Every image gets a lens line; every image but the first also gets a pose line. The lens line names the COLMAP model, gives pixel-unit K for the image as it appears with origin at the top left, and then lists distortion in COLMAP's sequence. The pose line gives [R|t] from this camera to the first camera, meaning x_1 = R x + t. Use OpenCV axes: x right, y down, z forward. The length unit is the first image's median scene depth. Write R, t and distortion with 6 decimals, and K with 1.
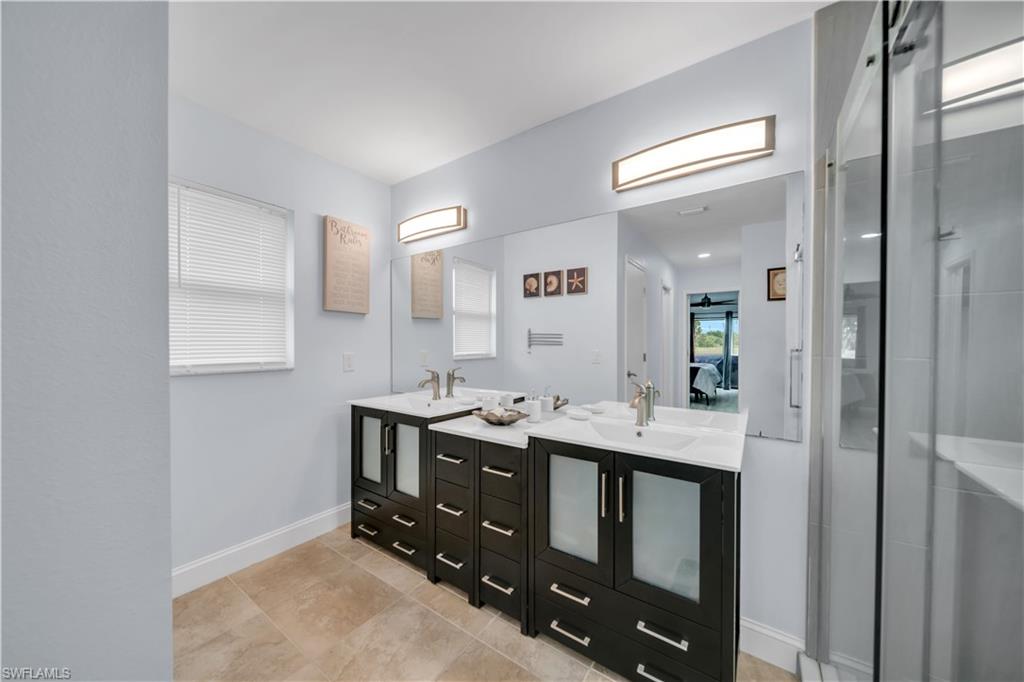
lens RADIAL K [[354.6, 0, 516.2], [0, 354.6, 345.6], [0, 0, 1]] dist [-0.004666, -0.000013]
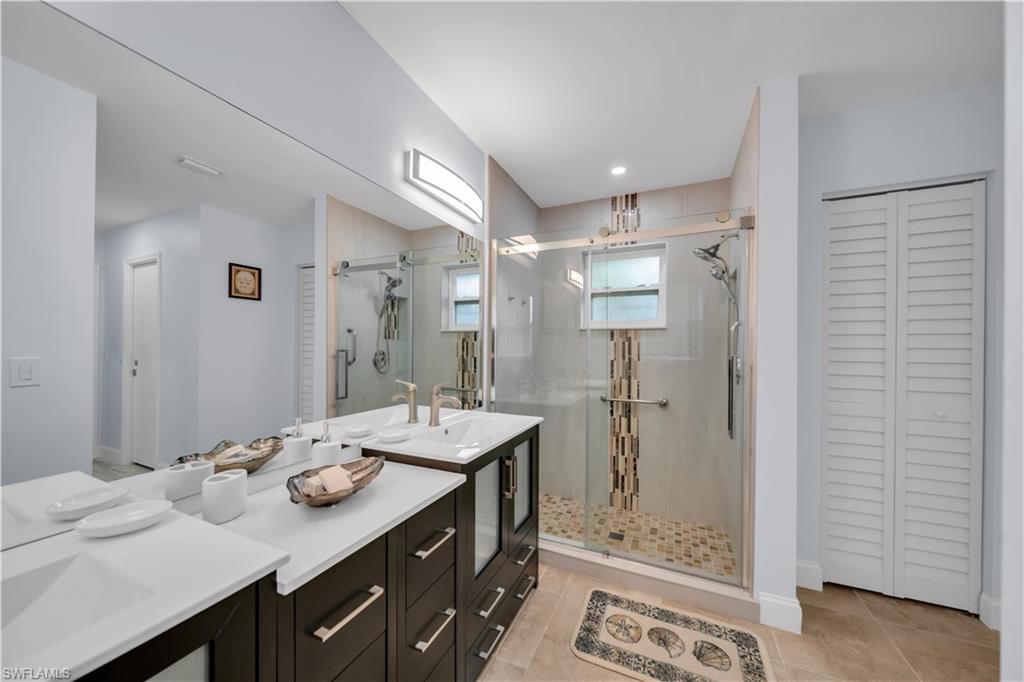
lens RADIAL K [[354.6, 0, 513.3], [0, 354.6, 345.8], [0, 0, 1]] dist [-0.004666, -0.000013]
pose [[-0.167017, -0.002012, 0.985952, -0.898648], [0.010741, 0.999935, 0.003860, 0.015006], [-0.985896, 0.011235, -0.166985, 1.138618]]
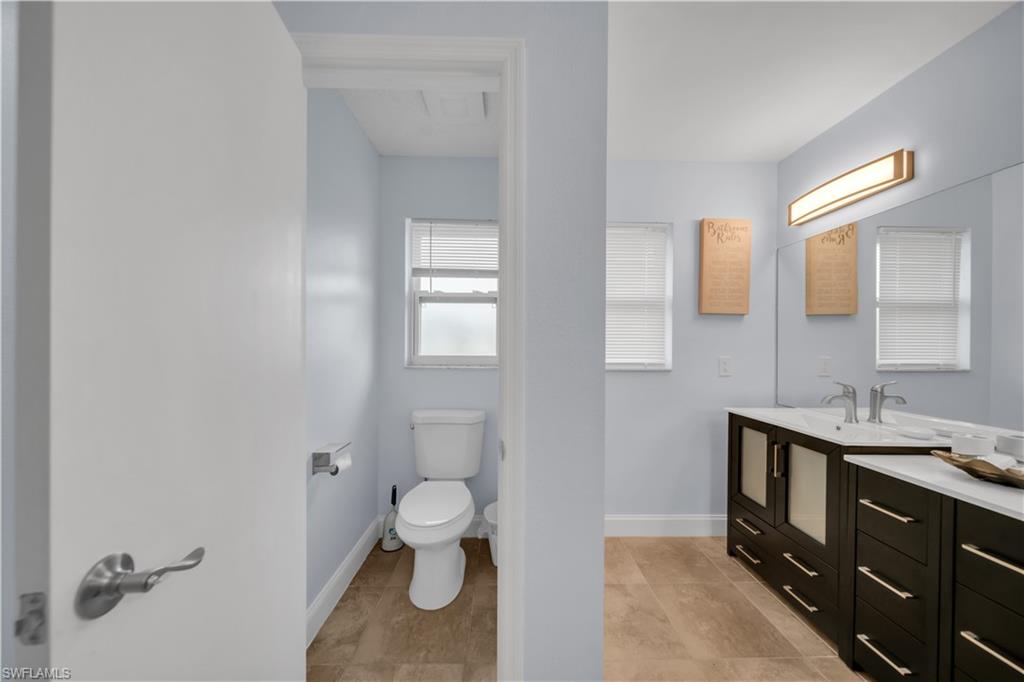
lens RADIAL K [[354.6, 0, 510.3], [0, 354.6, 345.0], [0, 0, 1]] dist [-0.004666, -0.000013]
pose [[0.579492, 0.001046, -0.814978, -0.039118], [-0.010218, 0.999930, -0.005982, 0.000658], [0.814914, 0.011794, 0.579462, -0.019829]]
